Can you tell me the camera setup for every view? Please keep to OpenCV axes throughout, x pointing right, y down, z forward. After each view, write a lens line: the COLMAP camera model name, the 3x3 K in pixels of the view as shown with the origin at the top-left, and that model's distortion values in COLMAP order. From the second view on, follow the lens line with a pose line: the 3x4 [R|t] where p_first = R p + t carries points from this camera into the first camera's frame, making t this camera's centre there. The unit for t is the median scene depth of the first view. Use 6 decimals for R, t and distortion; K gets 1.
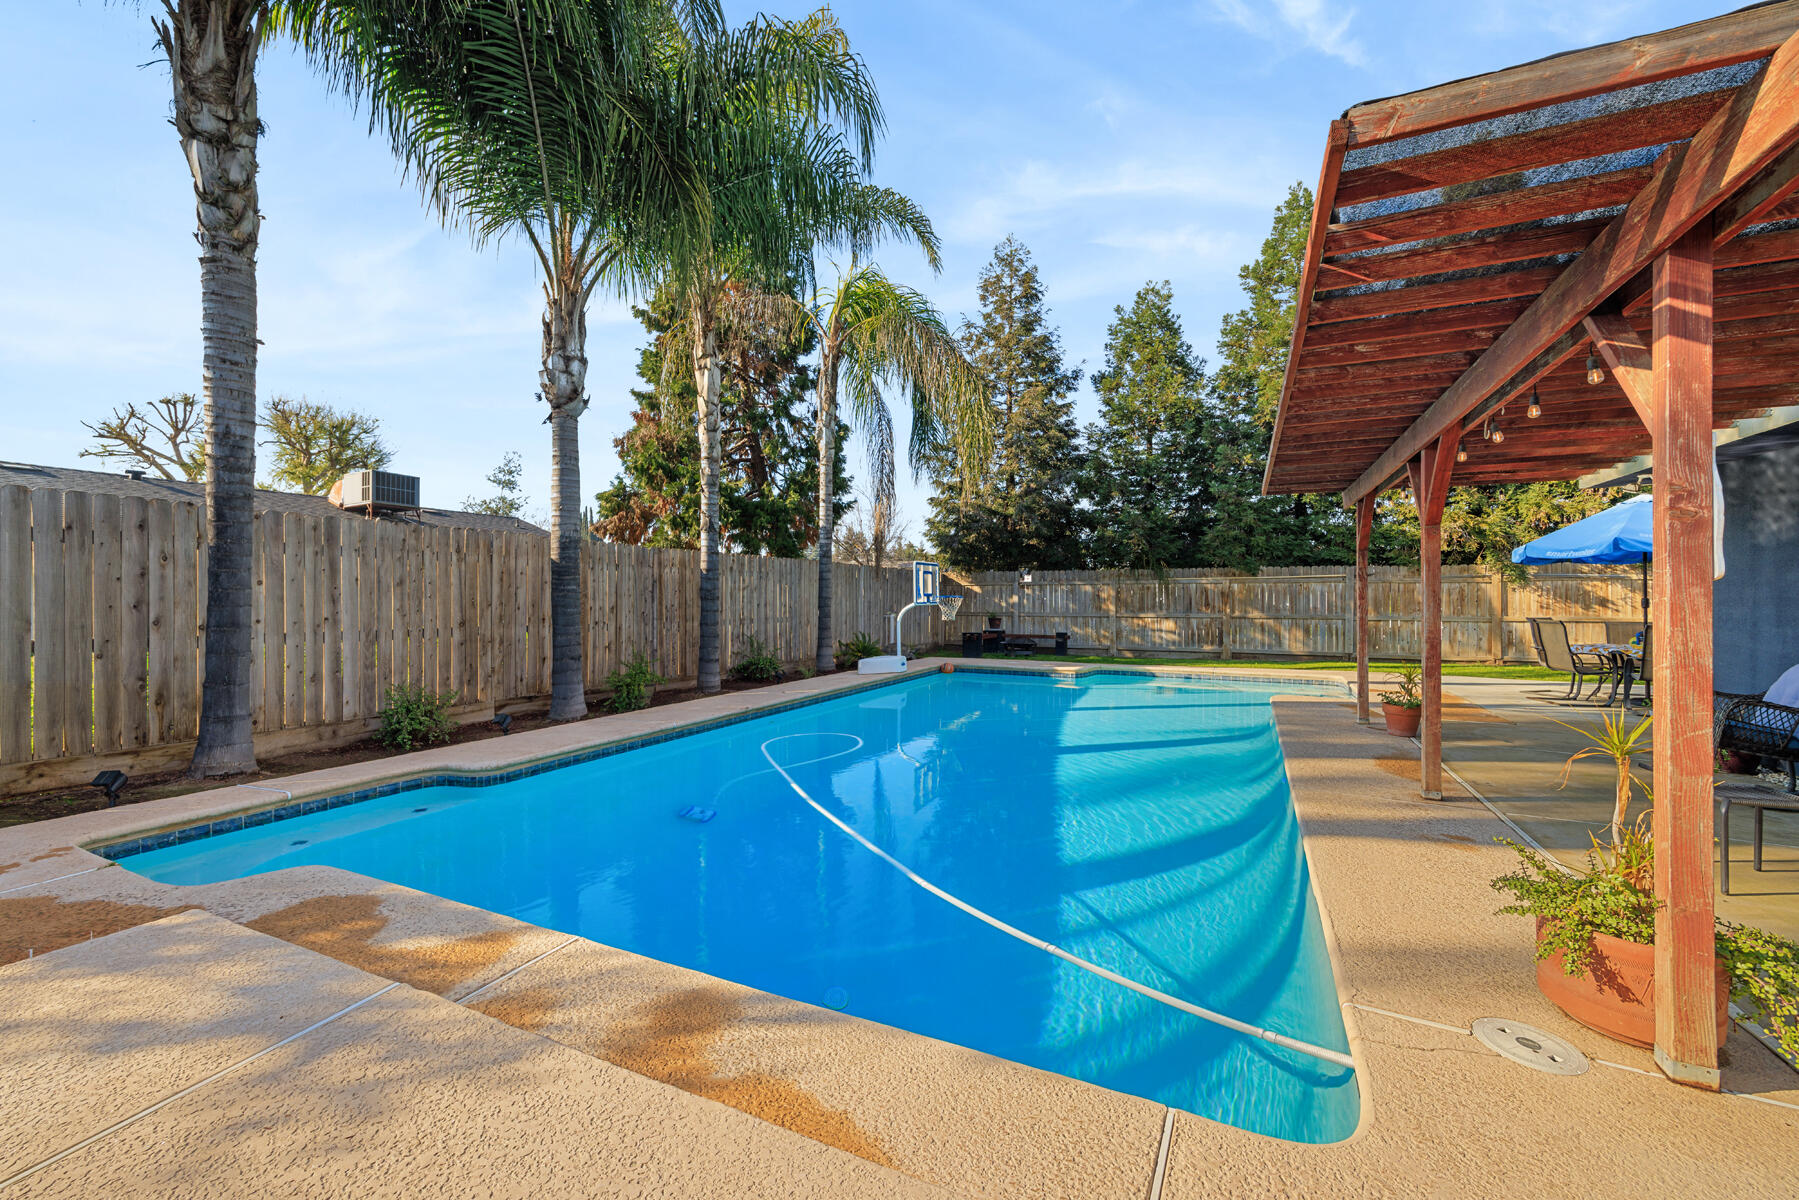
lens RADIAL K [[719.4, 0, 900.6], [0, 719.4, 599.0], [0, 0, 1]] dist [0.009456, 0.000066]
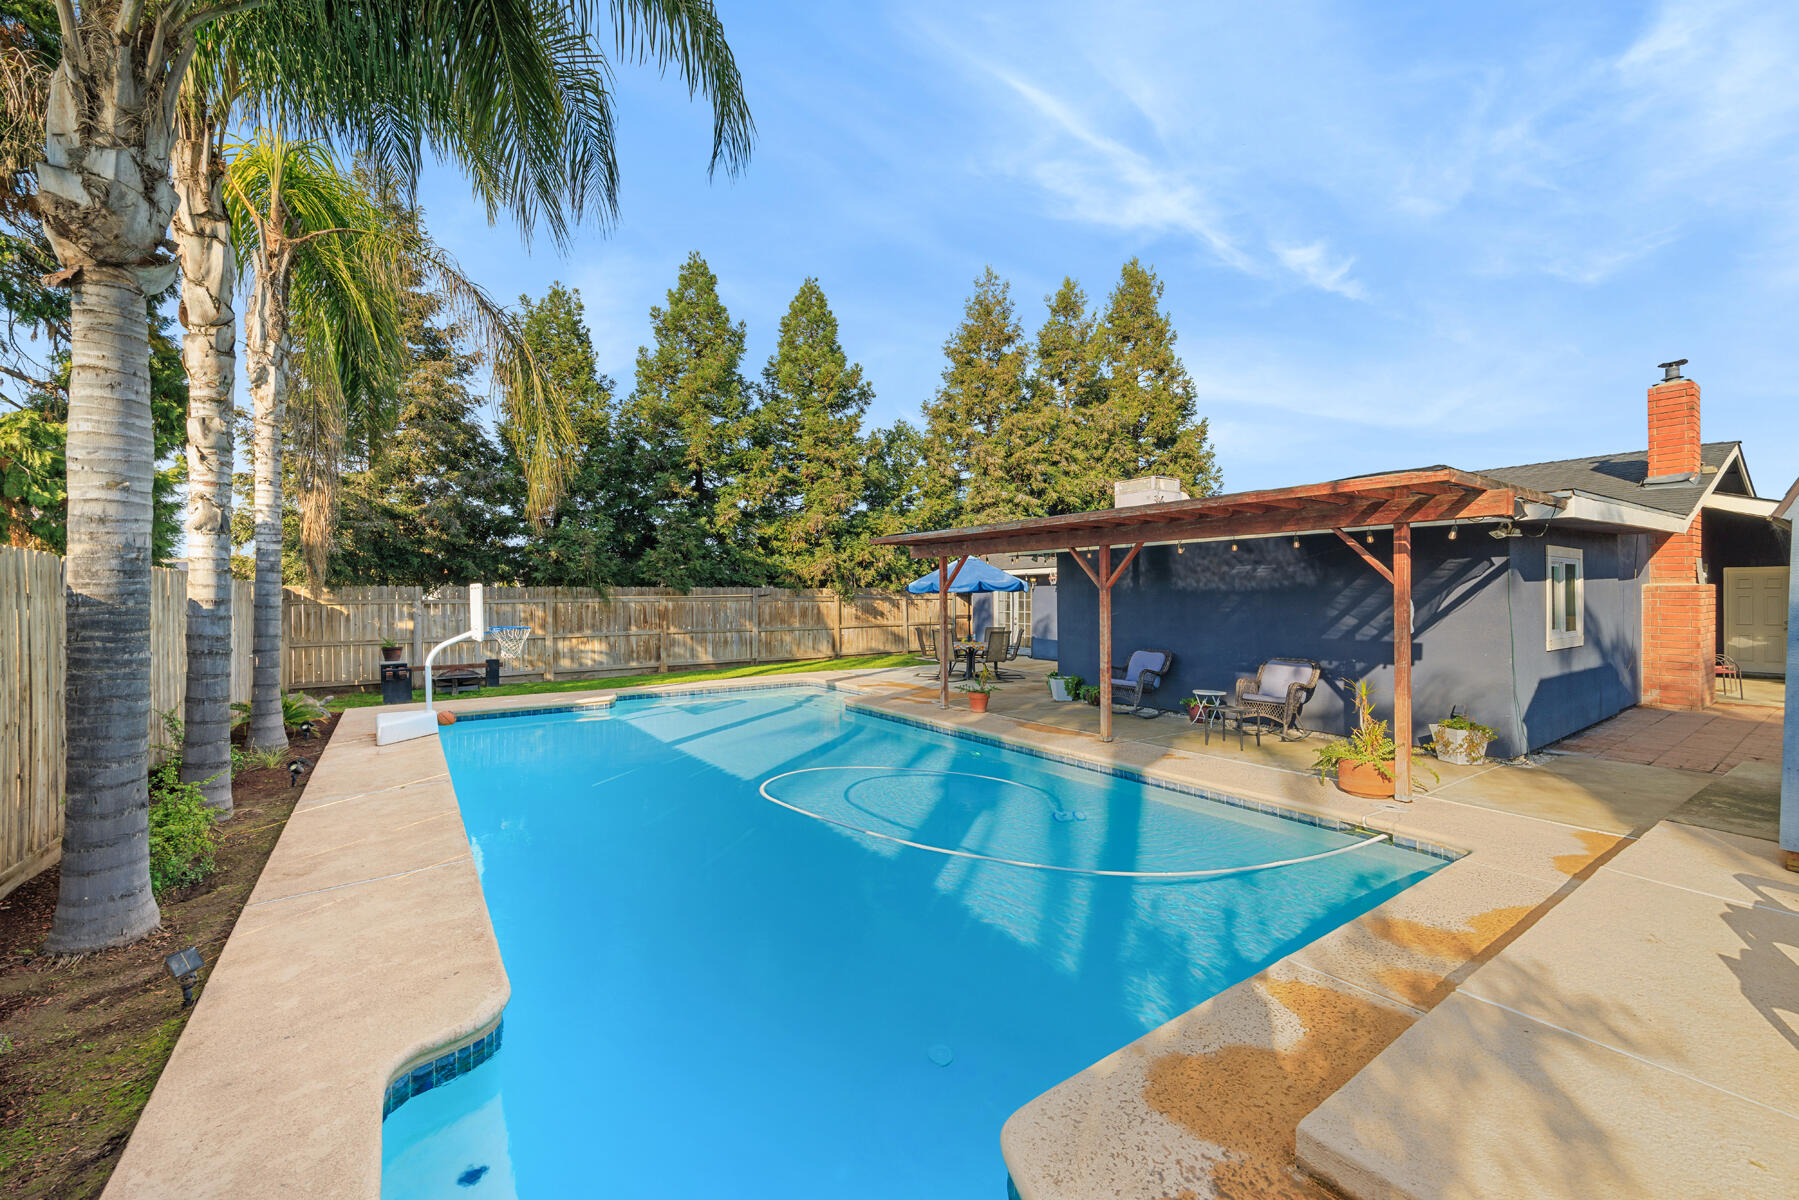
lens RADIAL K [[719.4, 0, 900.6], [0, 719.4, 599.0], [0, 0, 1]] dist [0.009456, 0.000066]
pose [[0.492972, -0.005367, 0.870029, -0.406595], [0.009054, 0.999958, 0.001038, -0.031321], [-0.869998, 0.007365, 0.493000, 0.218401]]
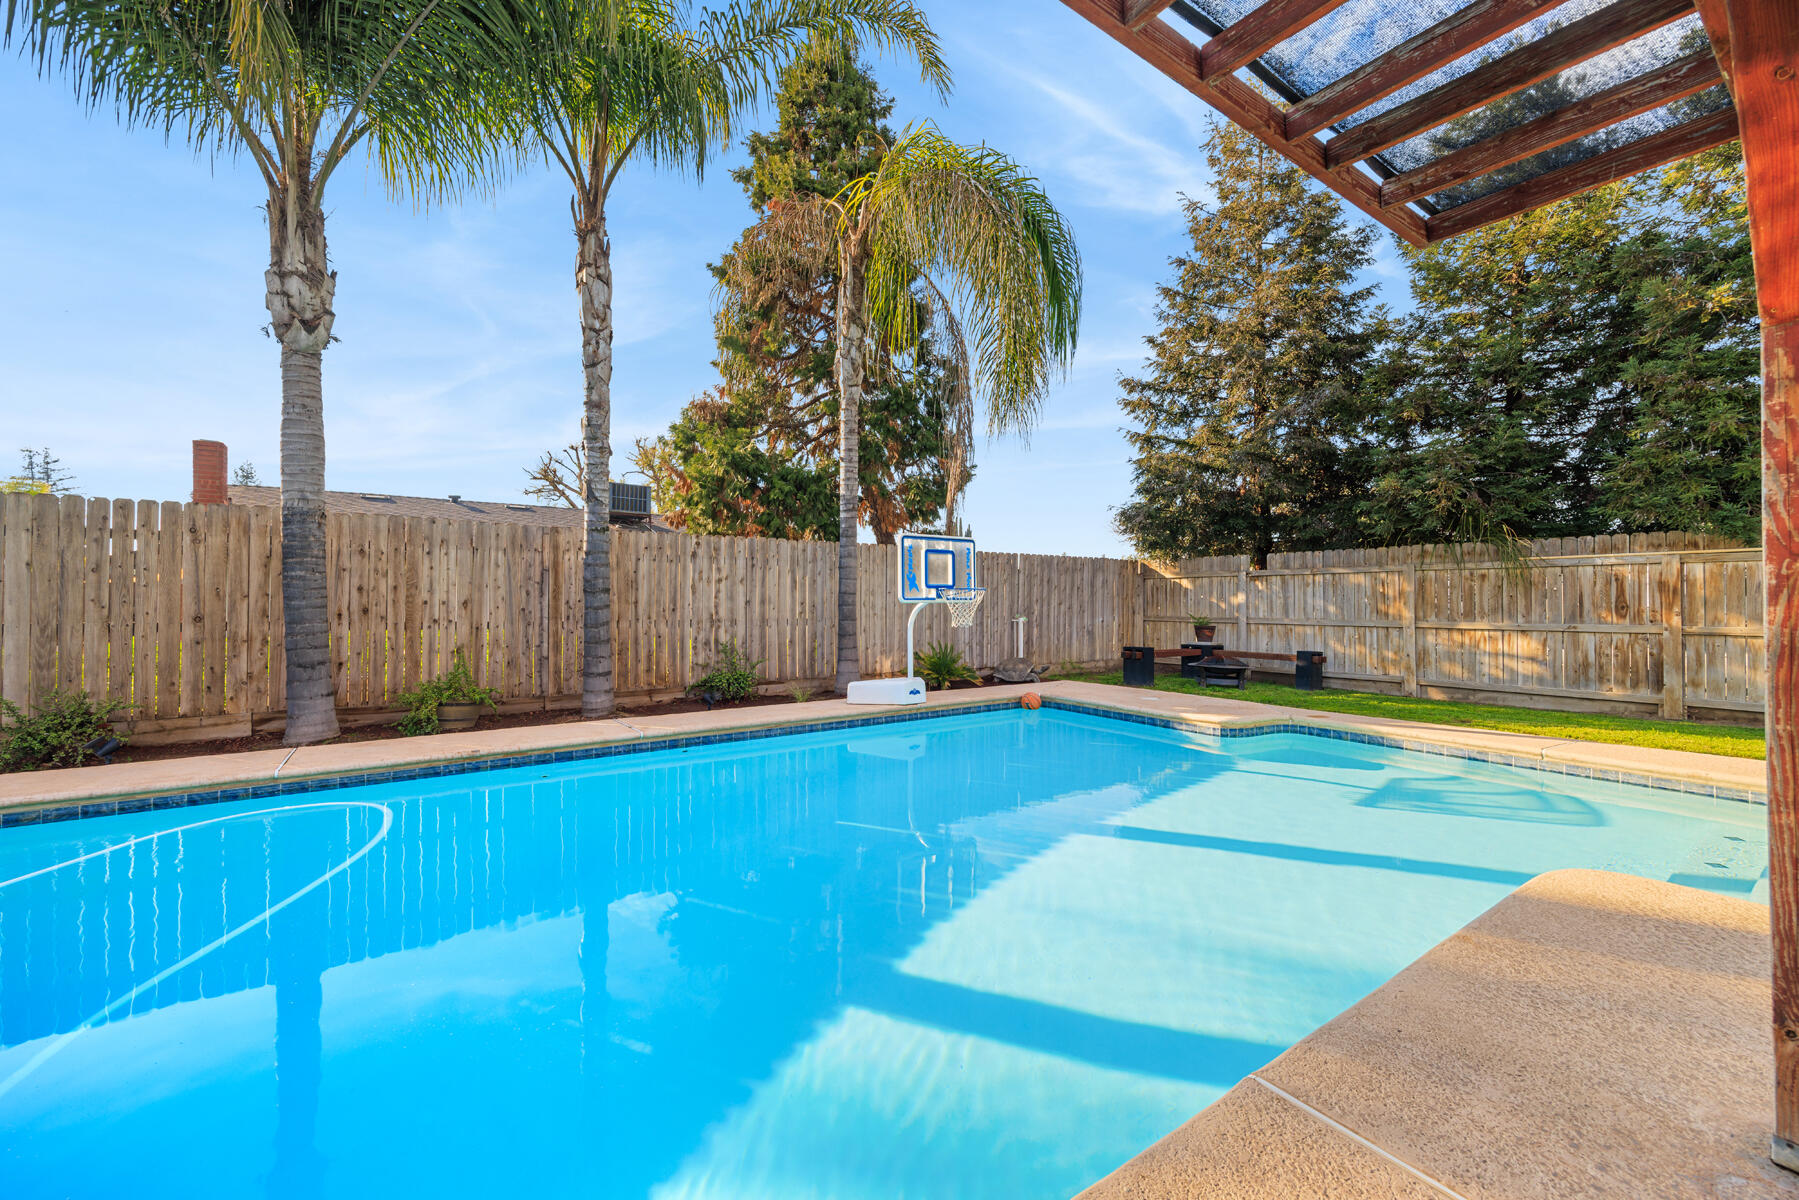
lens RADIAL K [[719.4, 0, 900.6], [0, 719.4, 599.0], [0, 0, 1]] dist [0.009456, 0.000066]
pose [[0.872651, -0.000449, -0.488344, 0.313641], [-0.002923, 0.999977, -0.006142, 0.009146], [0.488336, 0.006787, 0.872629, 0.415599]]
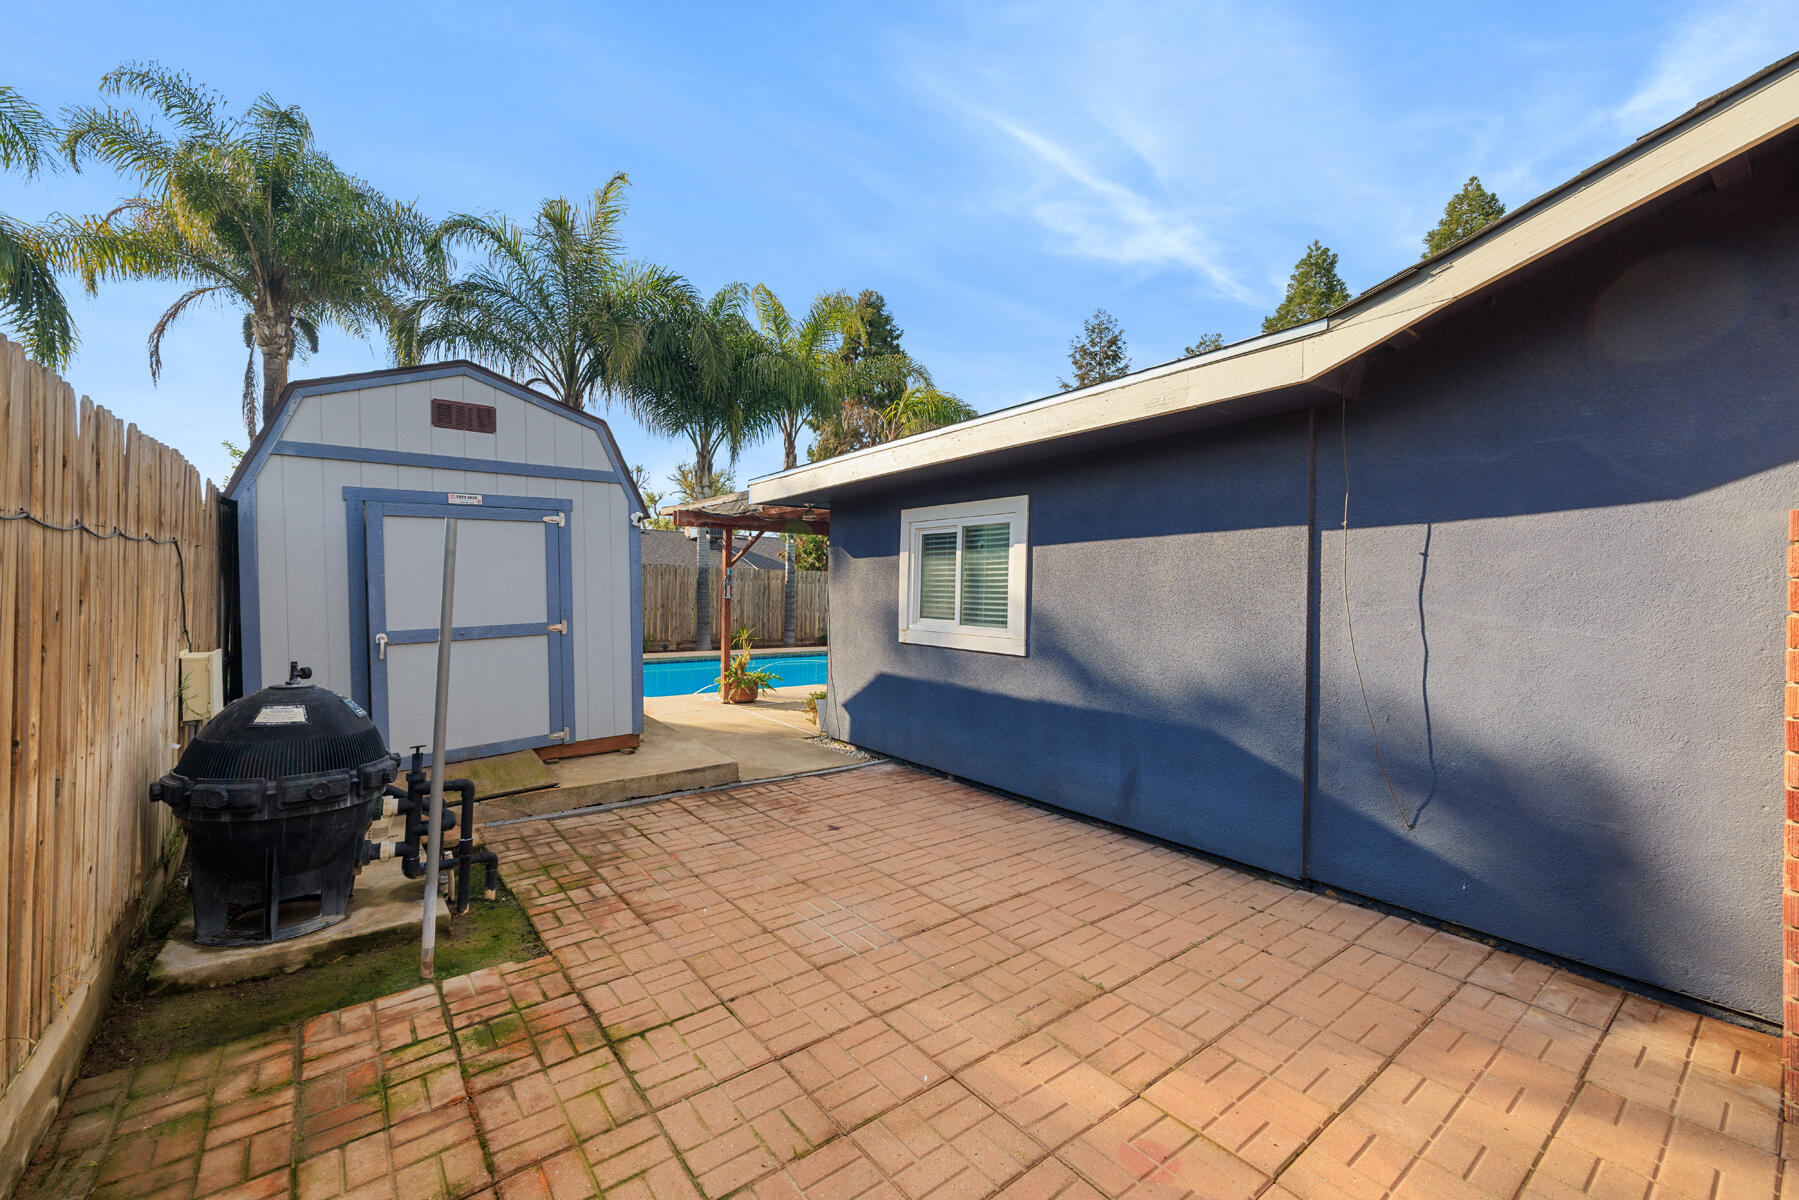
lens RADIAL K [[725.1, 0, 899.5], [0, 725.1, 600.0], [0, 0, 1]] dist [-0.000538, -0.000095]
pose [[0.892285, 0.019025, -0.451071, 0.689164], [-0.018030, 0.999816, 0.006504, -0.008630], [0.451112, 0.002330, 0.892464, -0.448022]]
